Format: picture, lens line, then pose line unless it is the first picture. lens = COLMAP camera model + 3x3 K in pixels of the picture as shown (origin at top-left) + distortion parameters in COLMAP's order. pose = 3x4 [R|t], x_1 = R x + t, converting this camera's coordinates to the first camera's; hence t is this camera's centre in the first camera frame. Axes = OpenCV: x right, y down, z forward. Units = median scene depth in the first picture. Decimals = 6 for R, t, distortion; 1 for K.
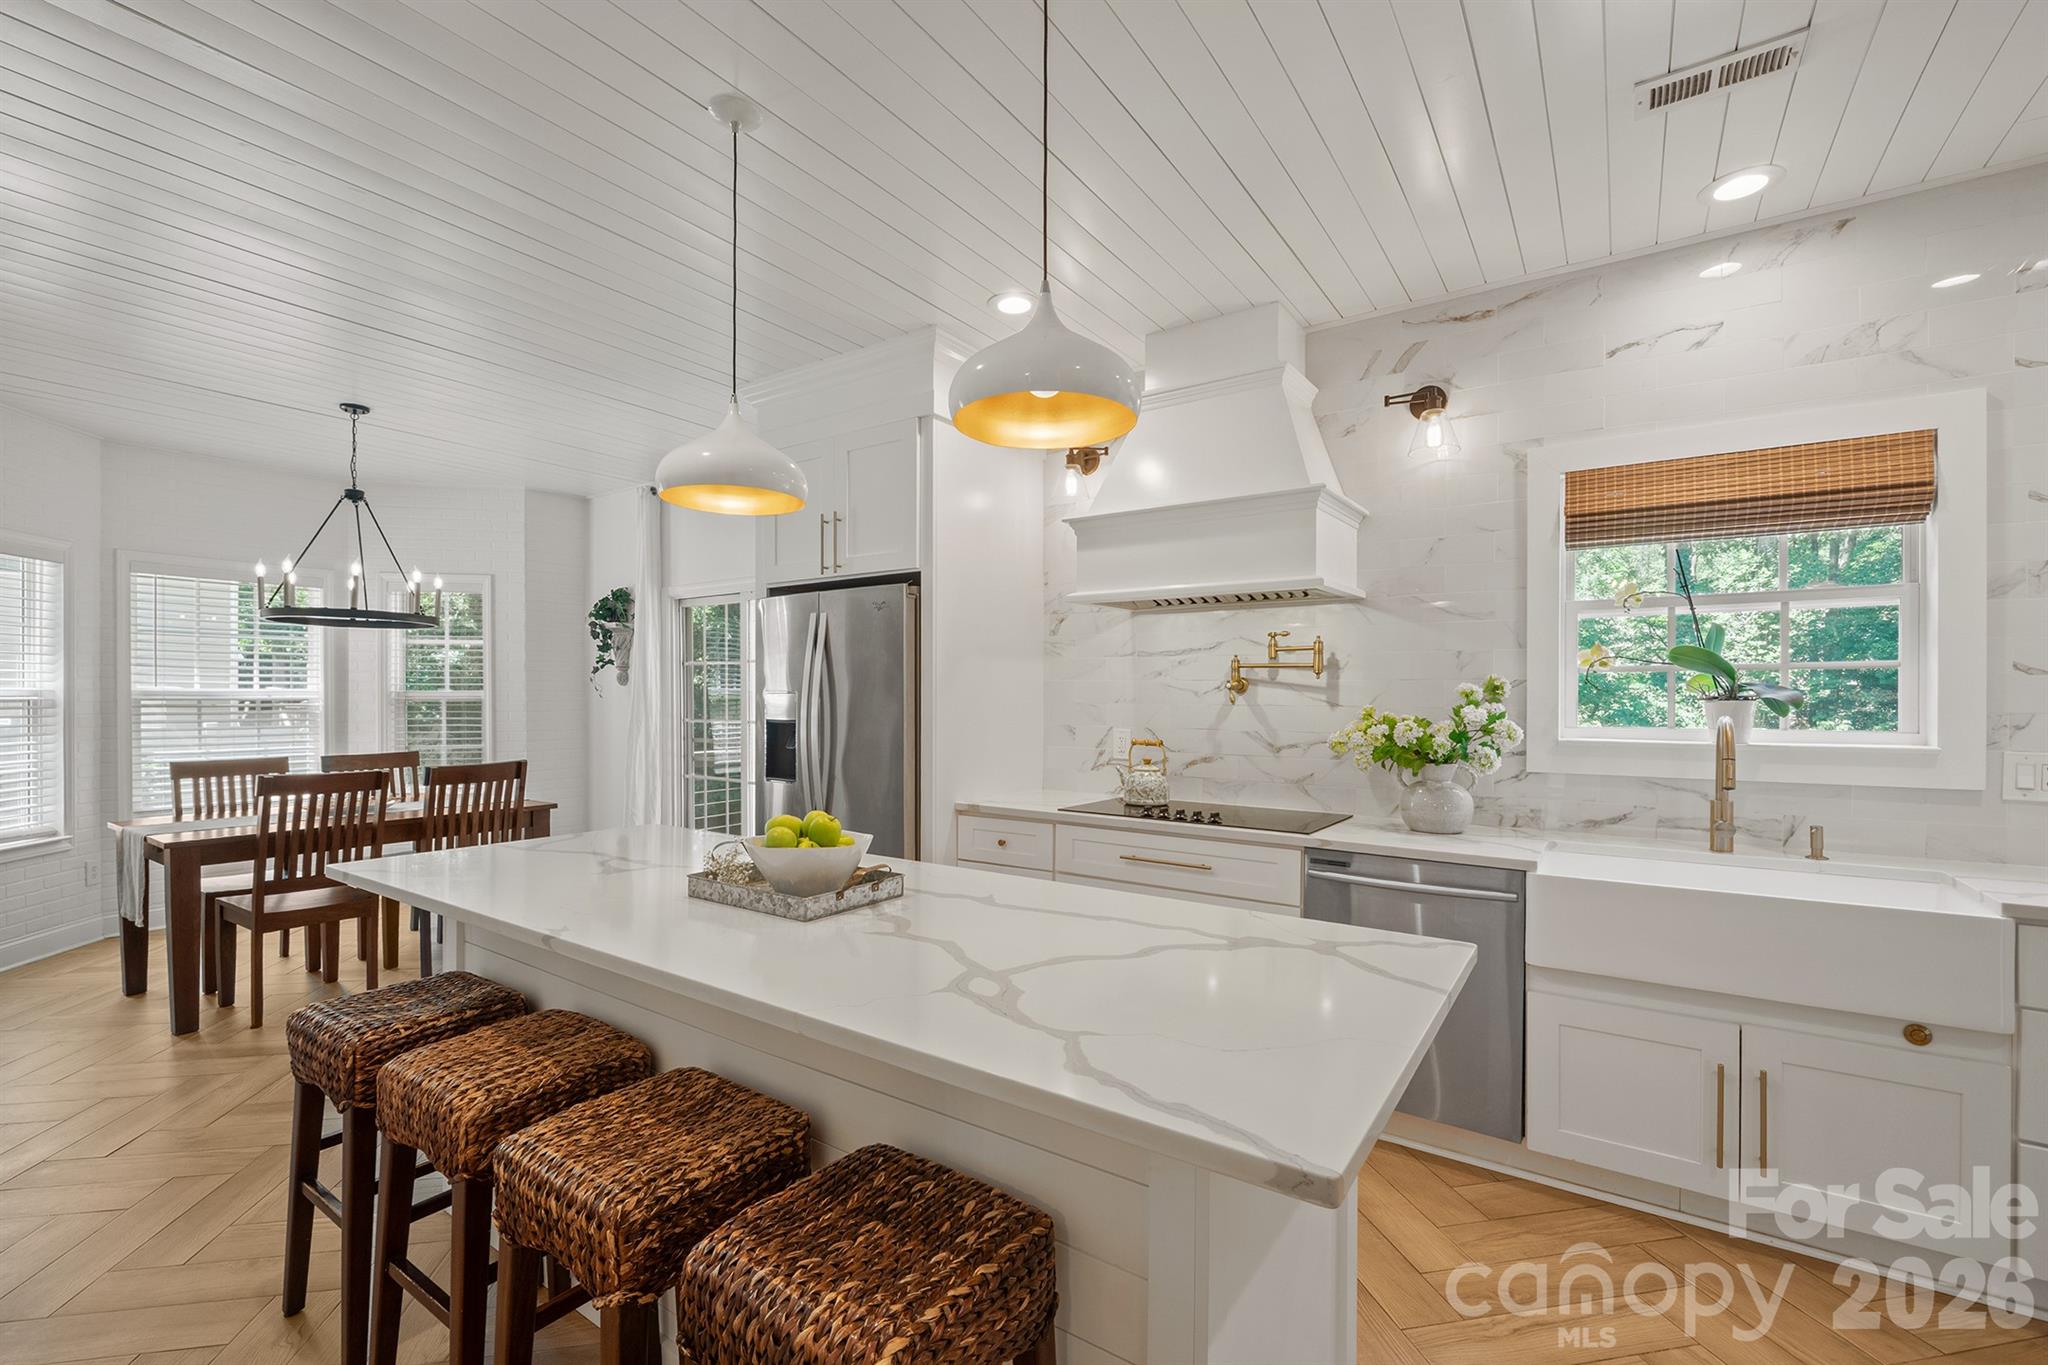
lens RADIAL K [[868.8, 0, 1022.1], [0, 868.8, 700.0], [0, 0, 1]] dist [-0.008176, -0.000277]
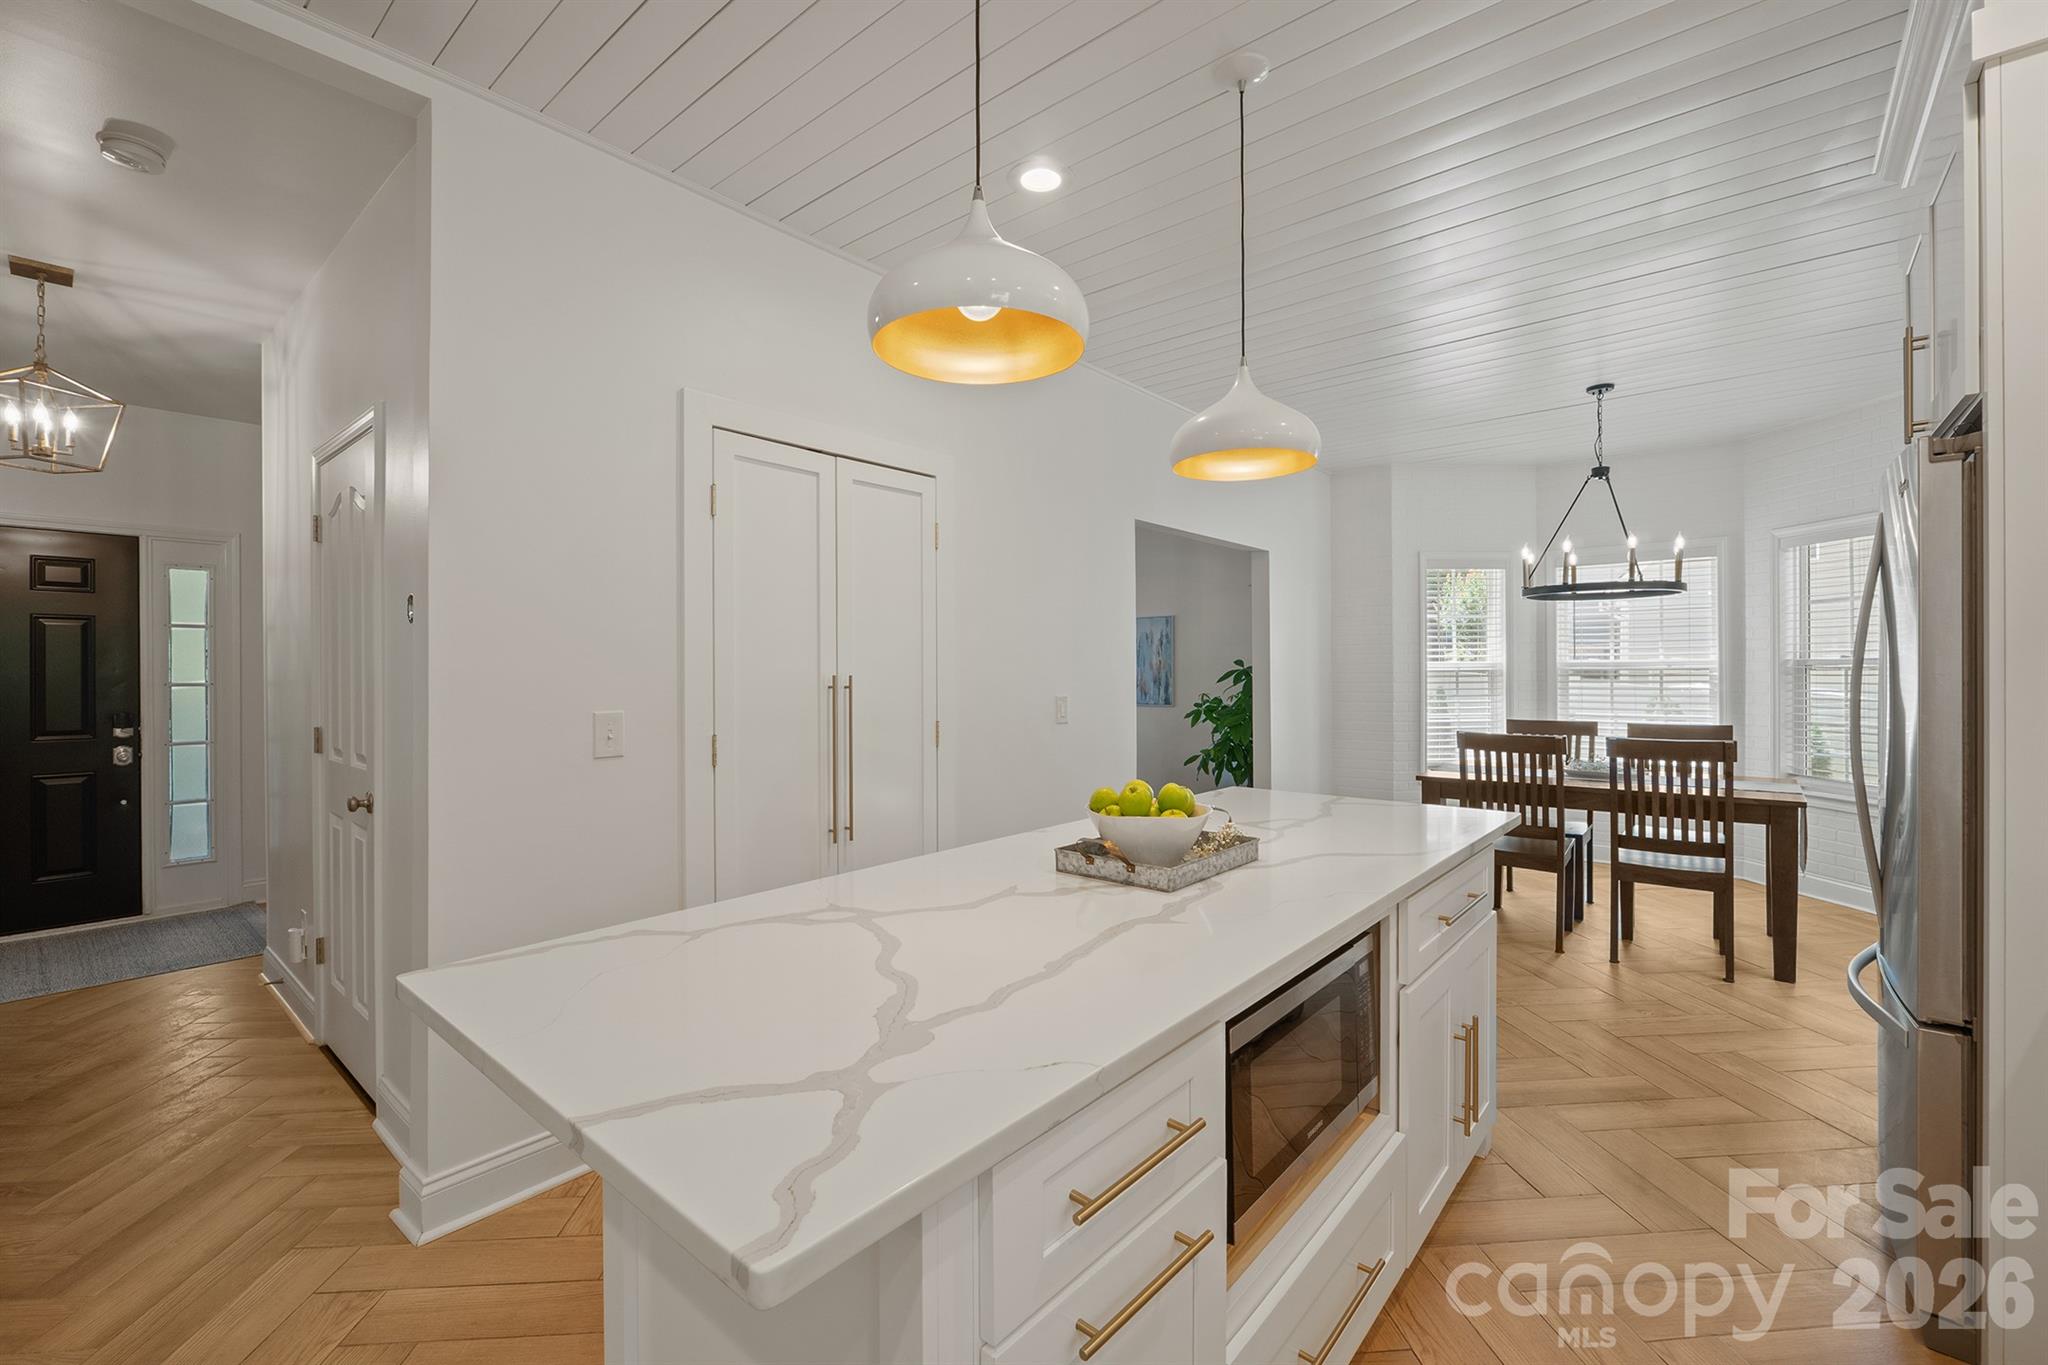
lens RADIAL K [[859.8, 0, 1023.2], [0, 859.8, 672.4], [0, 0, 1]] dist [-0.007464, -0.000117]
pose [[-0.107666, -0.000464, -0.994187, 0.398557], [0.002144, 0.999997, -0.000699, 0.003319], [0.994185, -0.002206, -0.107665, 0.515062]]
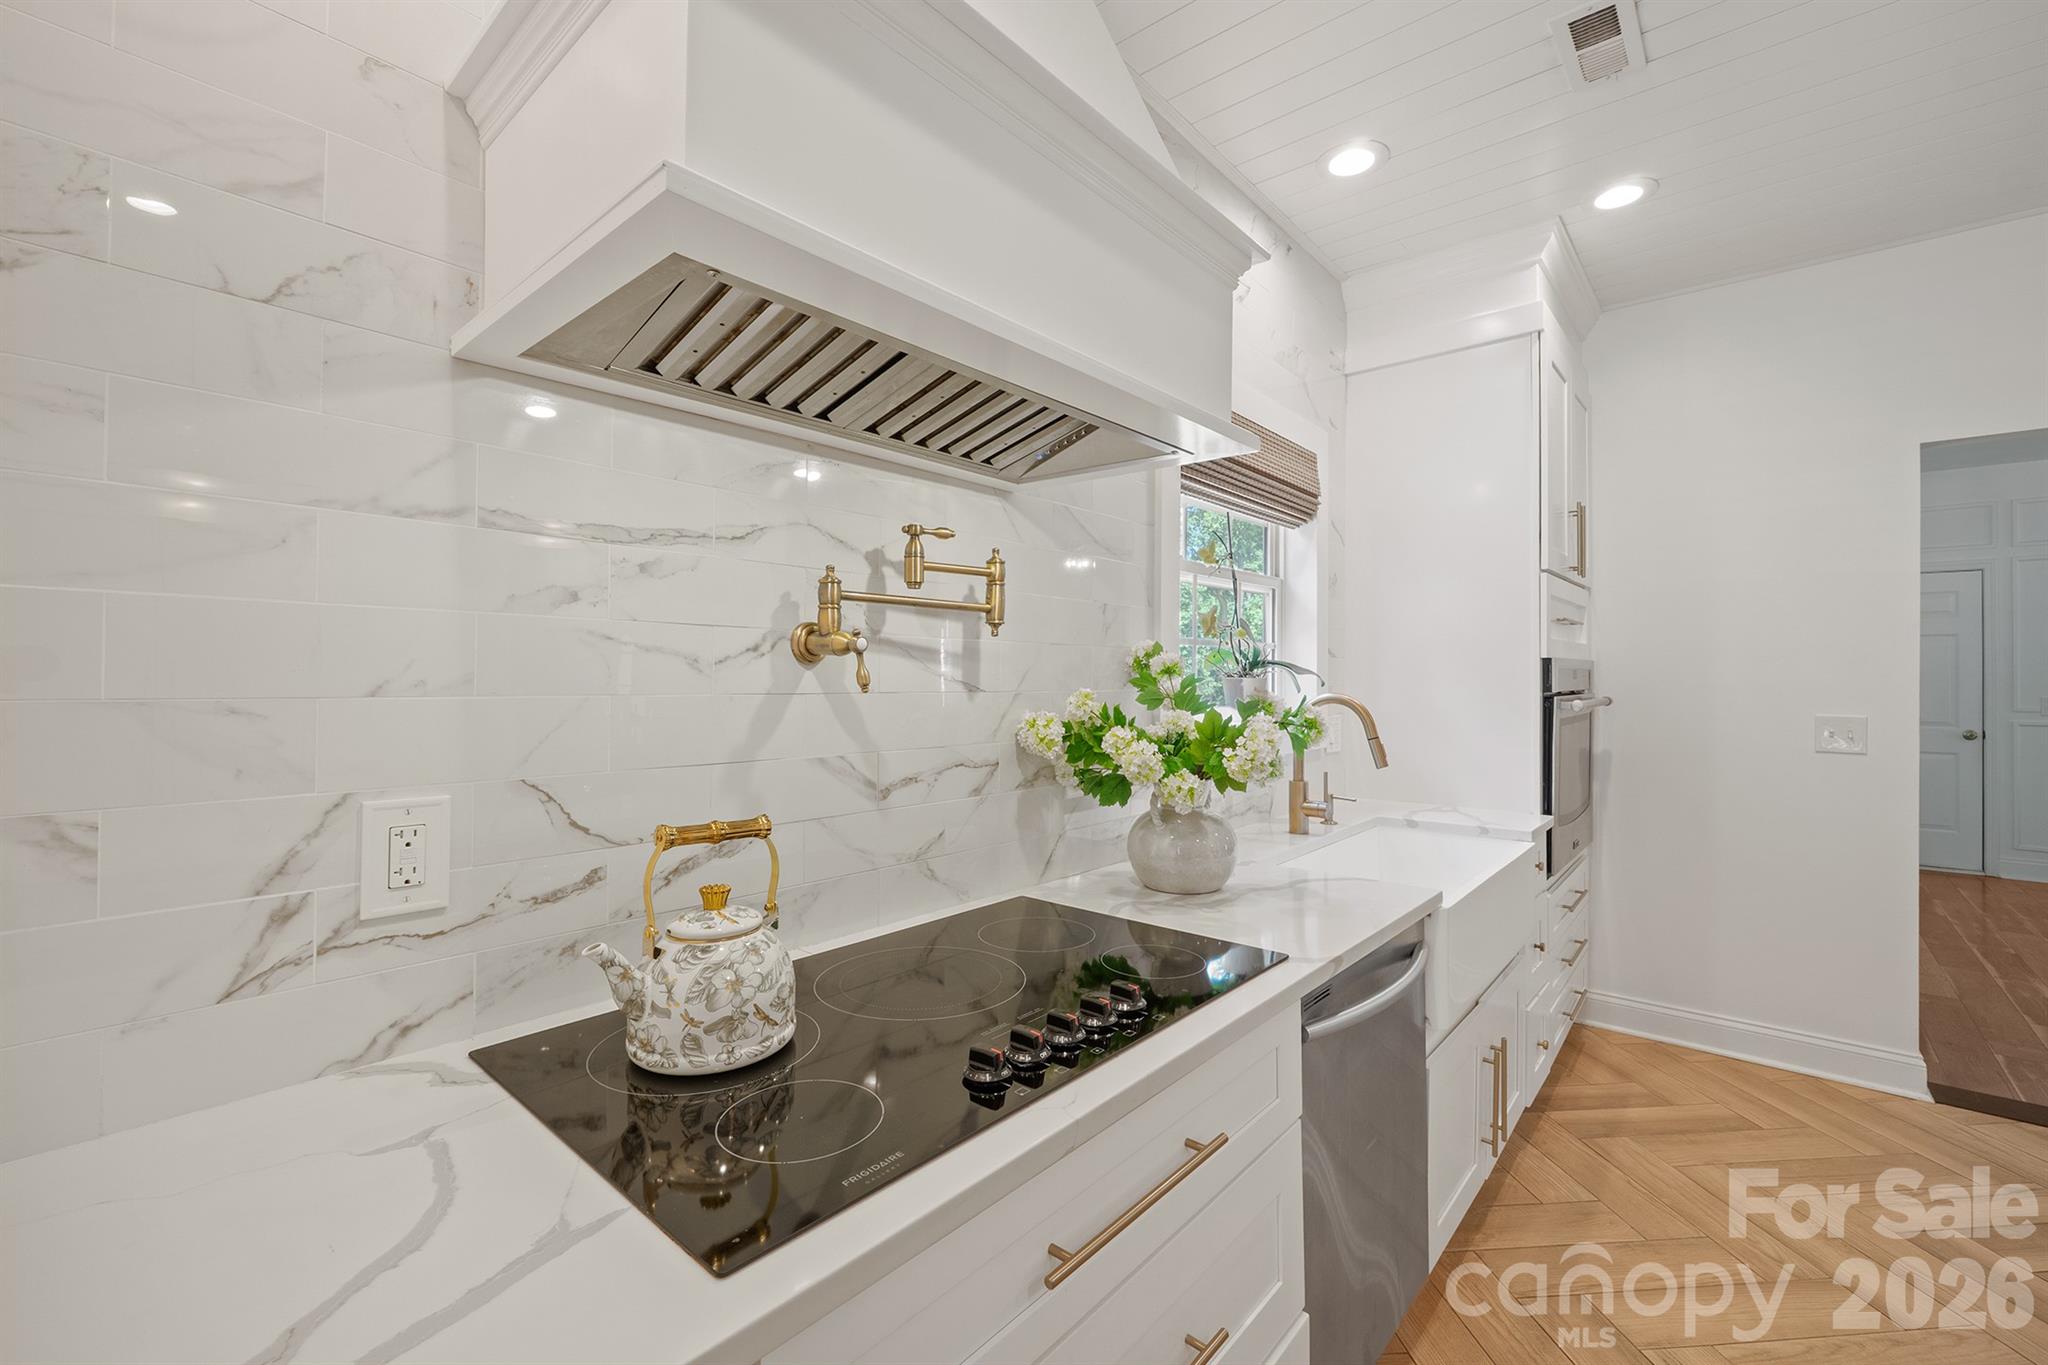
lens RADIAL K [[859.8, 0, 1023.2], [0, 859.8, 672.4], [0, 0, 1]] dist [-0.007464, -0.000117]
pose [[0.108459, 0.001408, 0.994100, -0.128792], [0.002382, 0.999996, -0.001677, -0.002914], [-0.994098, 0.002550, 0.108455, 0.866637]]
